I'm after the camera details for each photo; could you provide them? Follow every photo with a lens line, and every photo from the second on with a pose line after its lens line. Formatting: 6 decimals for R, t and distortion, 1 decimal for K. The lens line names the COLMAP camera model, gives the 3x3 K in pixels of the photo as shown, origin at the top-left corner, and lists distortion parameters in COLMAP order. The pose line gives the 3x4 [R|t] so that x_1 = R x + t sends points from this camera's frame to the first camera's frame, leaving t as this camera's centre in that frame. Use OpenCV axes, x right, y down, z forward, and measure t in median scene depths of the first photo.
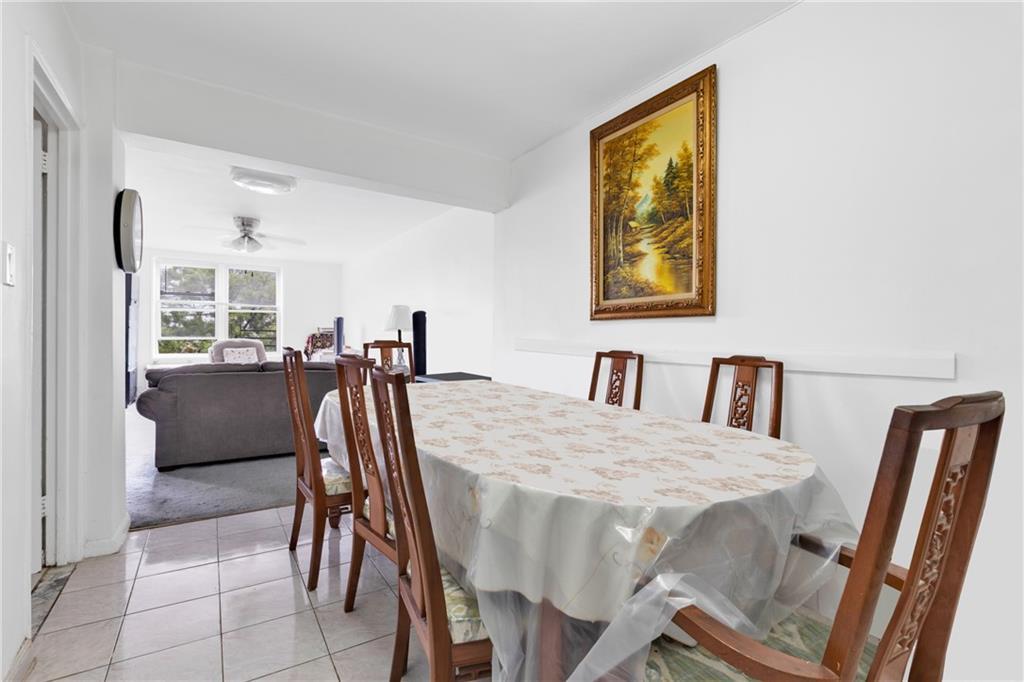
lens RADIAL K [[480.9, 0, 509.7], [0, 480.9, 343.6], [0, 0, 1]] dist [0.000848, -0.000111]
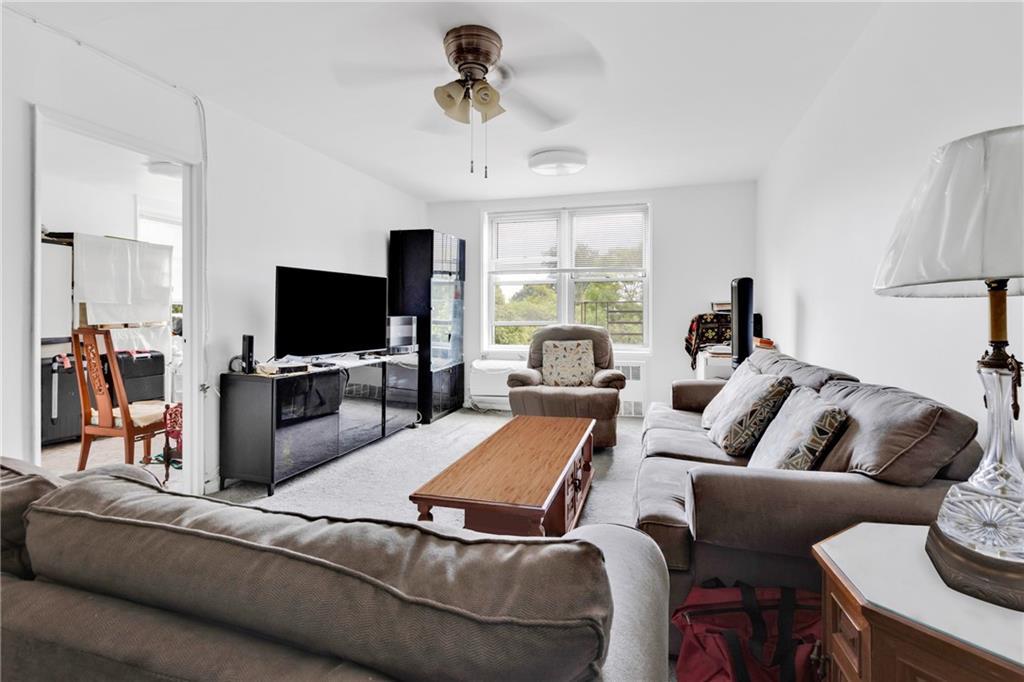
lens RADIAL K [[481.9, 0, 516.4], [0, 481.9, 314.3], [0, 0, 1]] dist [0.001179, 0.000514]
pose [[0.657504, -0.015577, -0.753290, -0.149349], [-0.002952, 0.999725, -0.023249, -0.008303], [0.753445, 0.017510, 0.657277, 0.532050]]
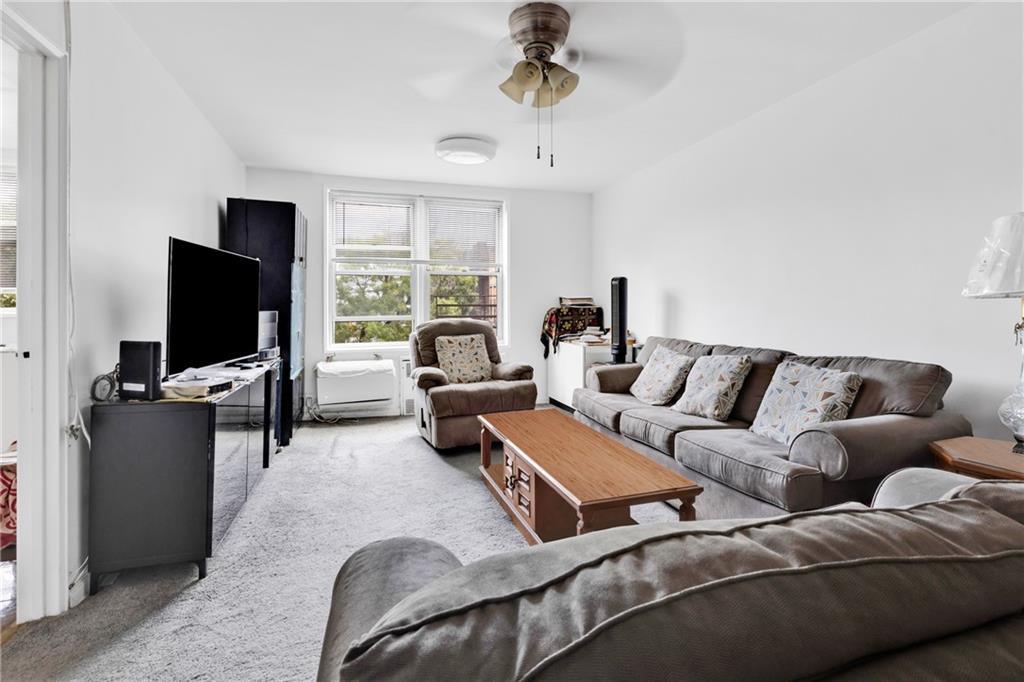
lens RADIAL K [[494.1, 0, 513.9], [0, 494.1, 305.5], [0, 0, 1]] dist [0.001927, 0.000634]
pose [[0.966242, -0.017314, -0.257055, -0.328112], [0.011041, 0.999606, -0.025825, -0.009473], [0.257401, 0.022115, 0.966052, 0.426632]]
